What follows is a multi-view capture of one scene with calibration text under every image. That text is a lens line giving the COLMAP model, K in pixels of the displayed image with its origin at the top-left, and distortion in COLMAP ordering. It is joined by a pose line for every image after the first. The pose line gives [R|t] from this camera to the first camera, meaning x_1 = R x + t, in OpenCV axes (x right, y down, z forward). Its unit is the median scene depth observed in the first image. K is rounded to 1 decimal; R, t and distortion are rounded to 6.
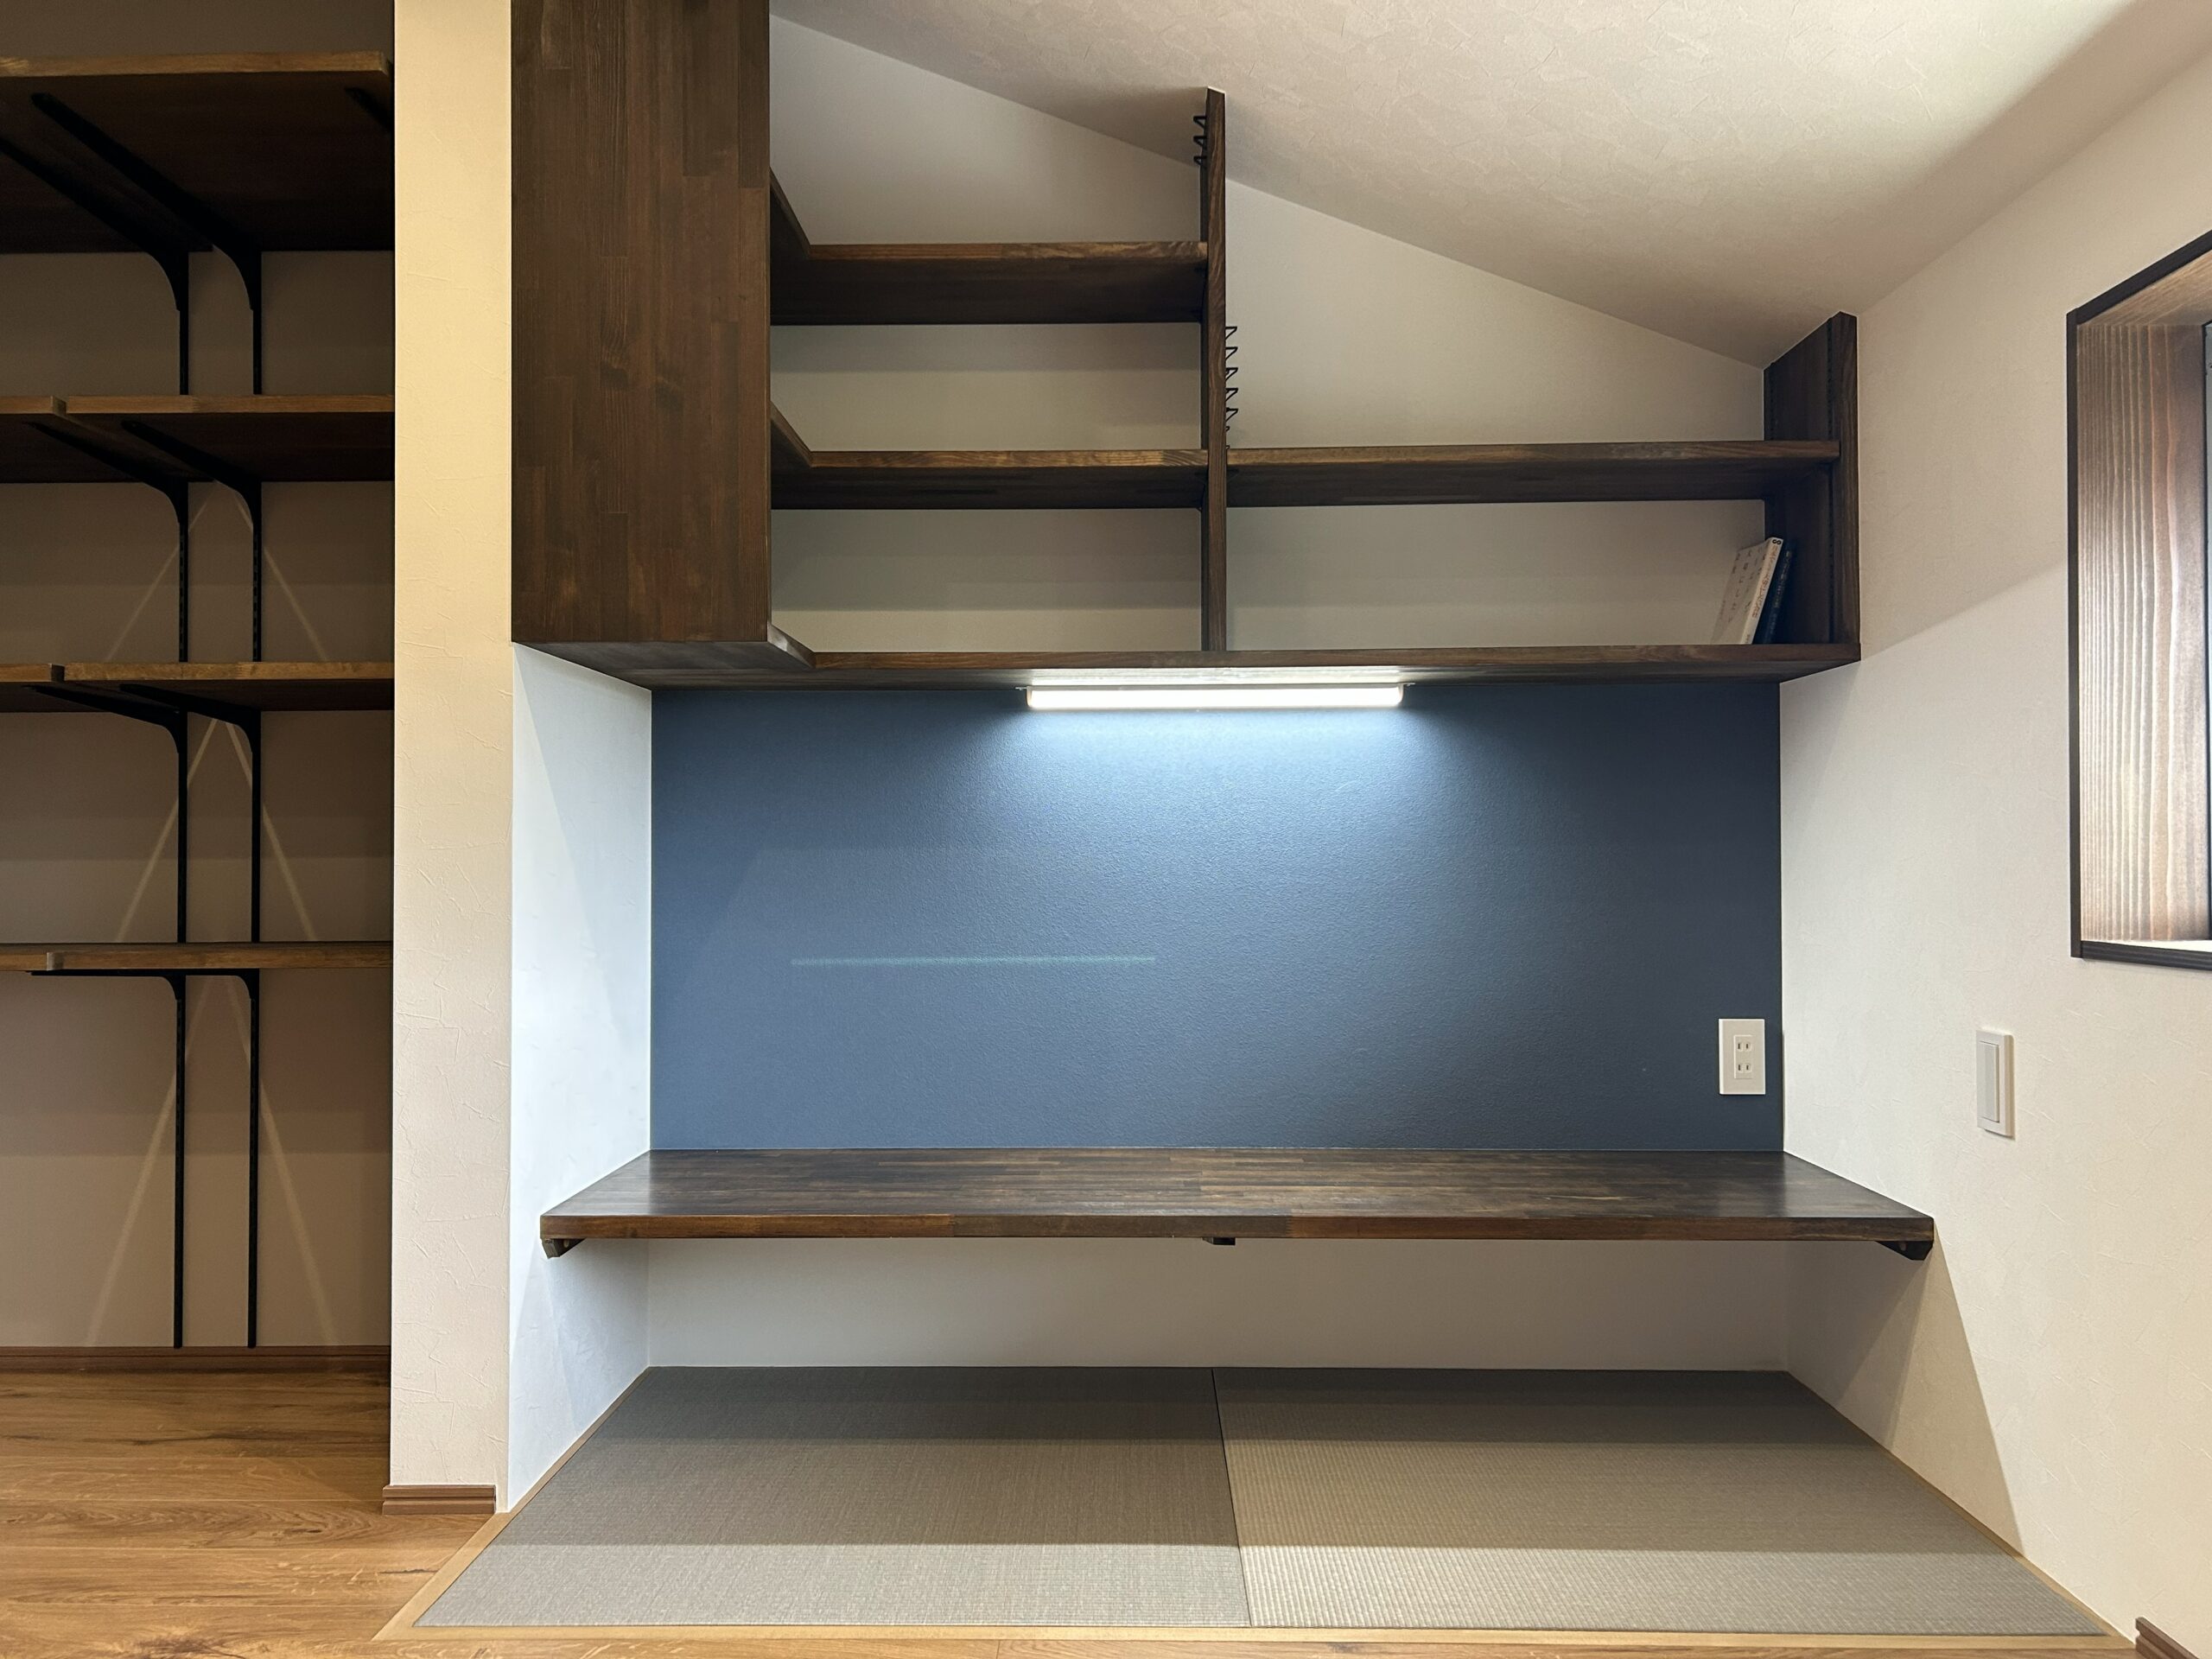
lens RADIAL K [[1690.9, 0, 1106.0], [0, 1690.9, 829.5], [0, 0, 1]] dist [0.024724, -0.010634]
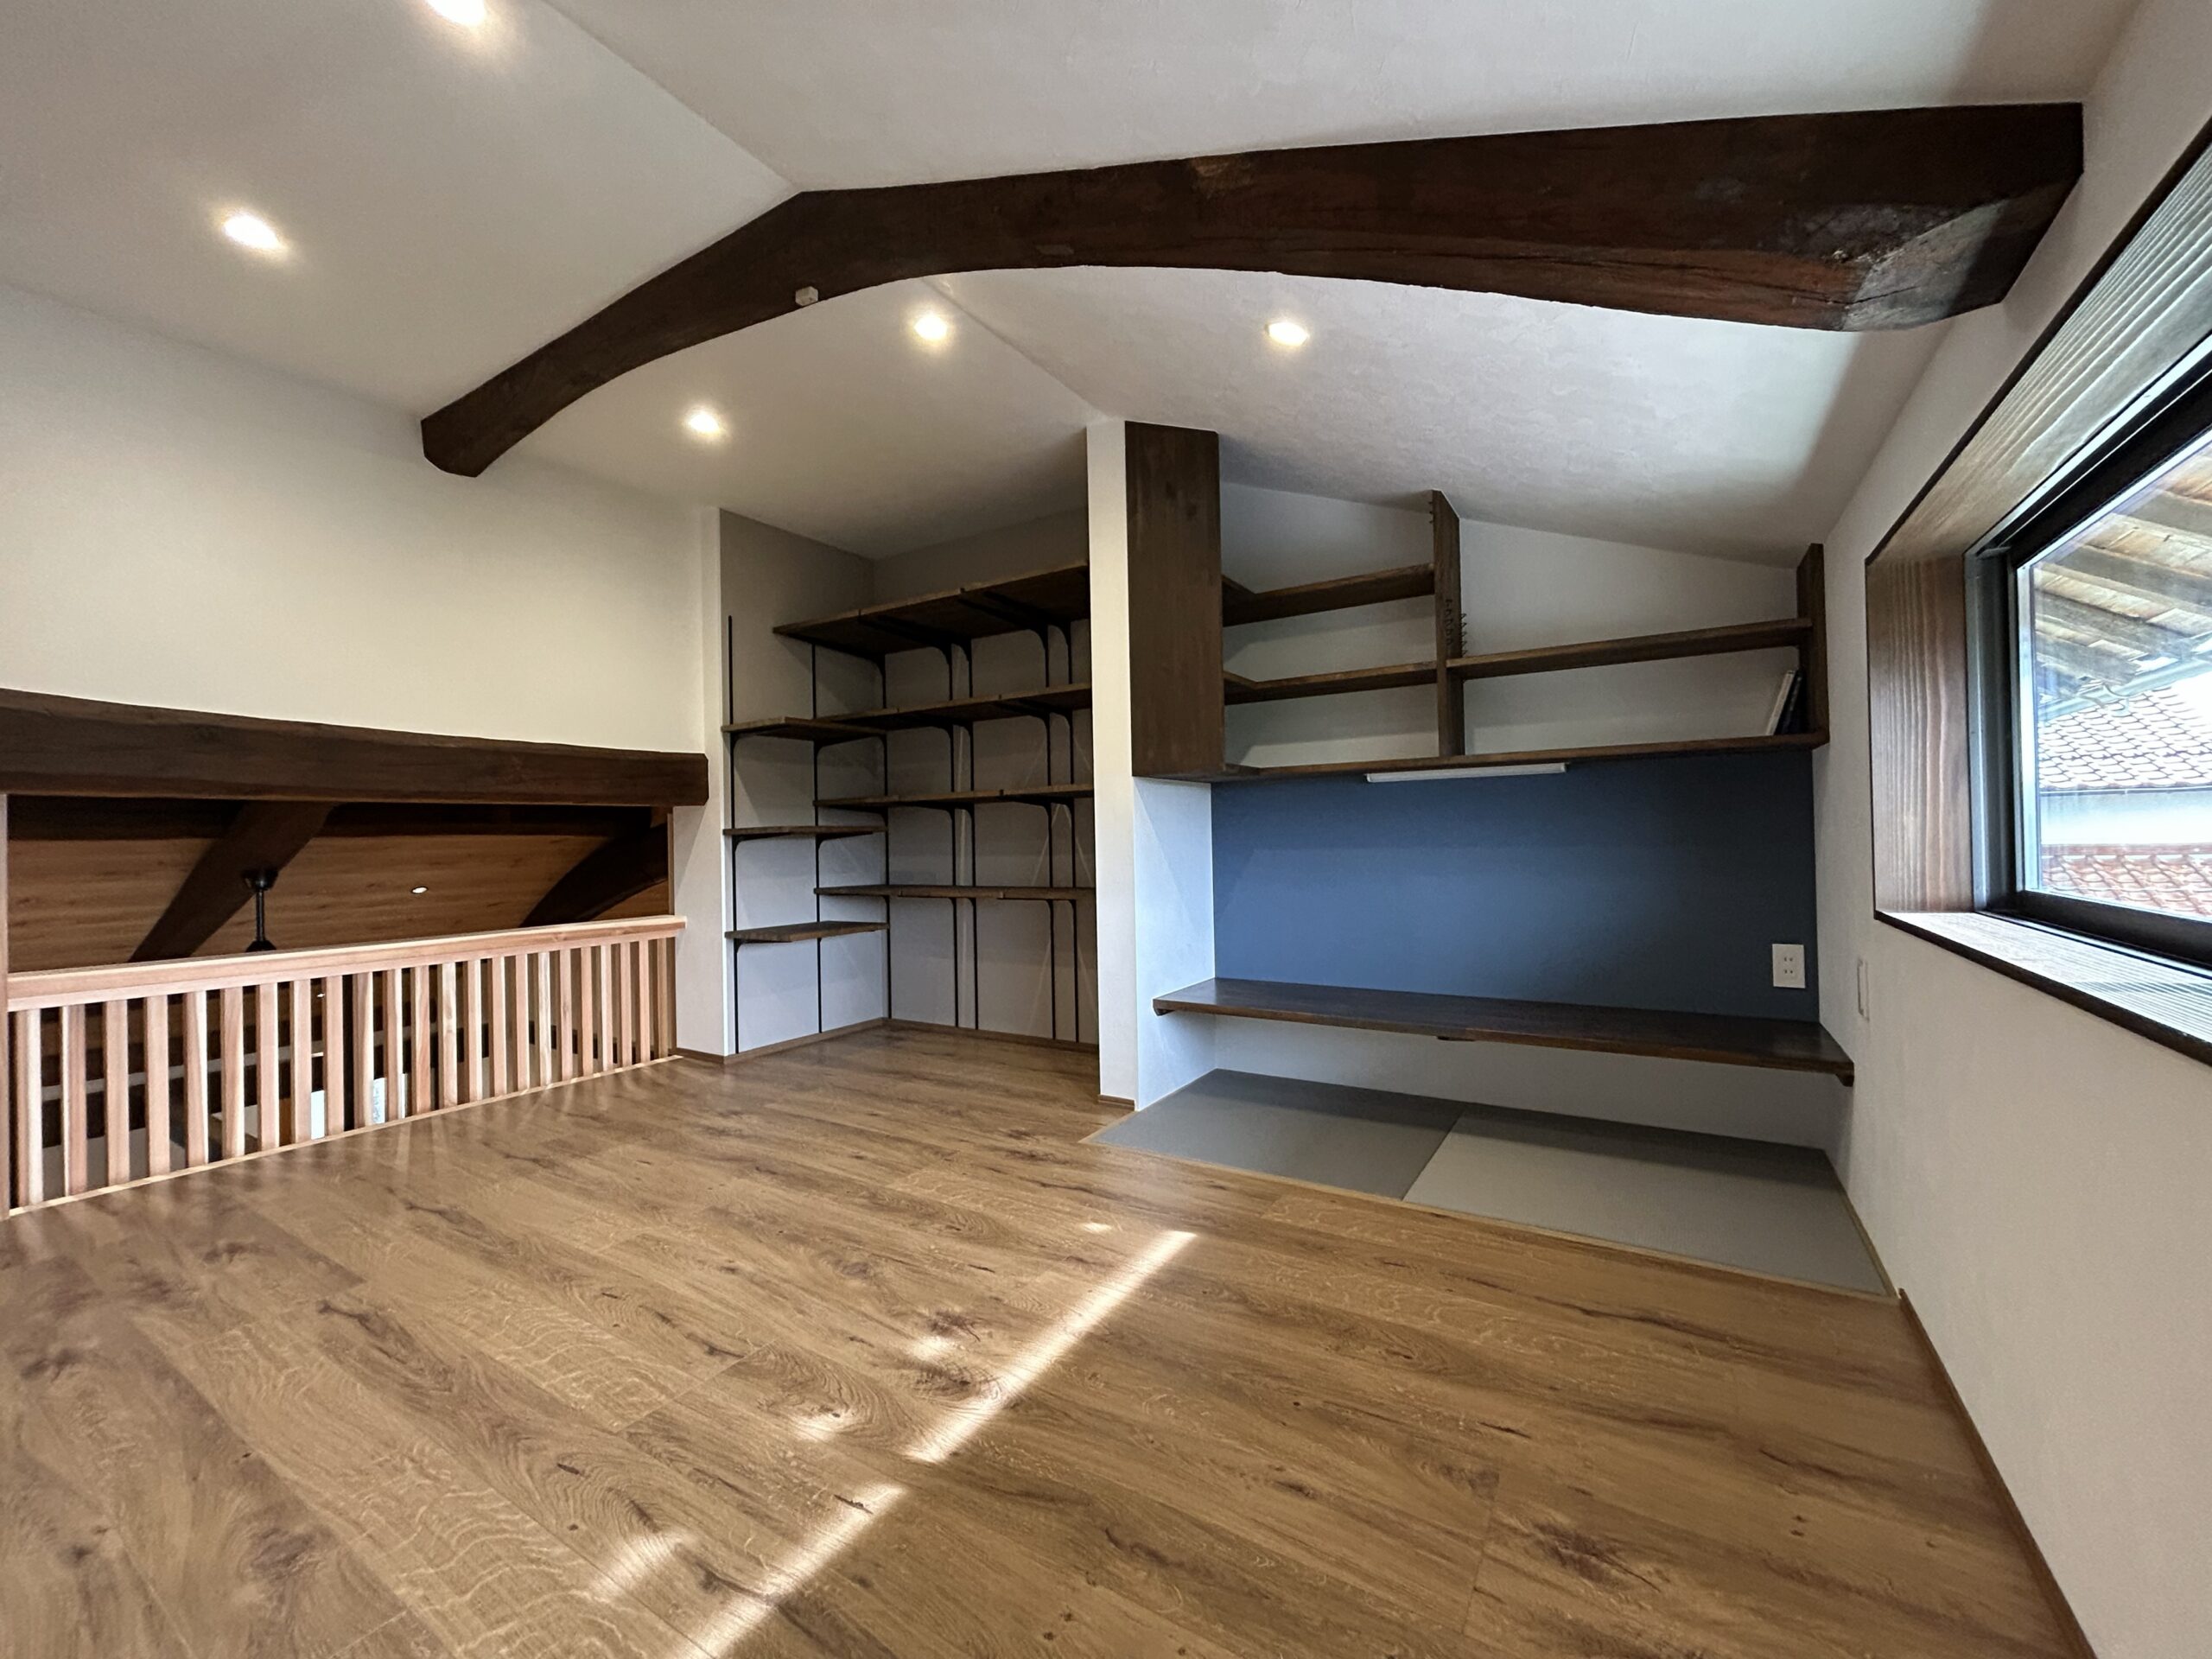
lens RADIAL K [[890.3, 0, 1096.4], [0, 890.3, 827.3], [0, 0, 1]] dist [-0.001169, 0.000825]
pose [[0.854654, -0.019773, -0.518821, 0.286197], [0.027415, 0.999599, 0.007065, -0.041162], [0.518473, -0.020261, 0.854854, -0.175928]]
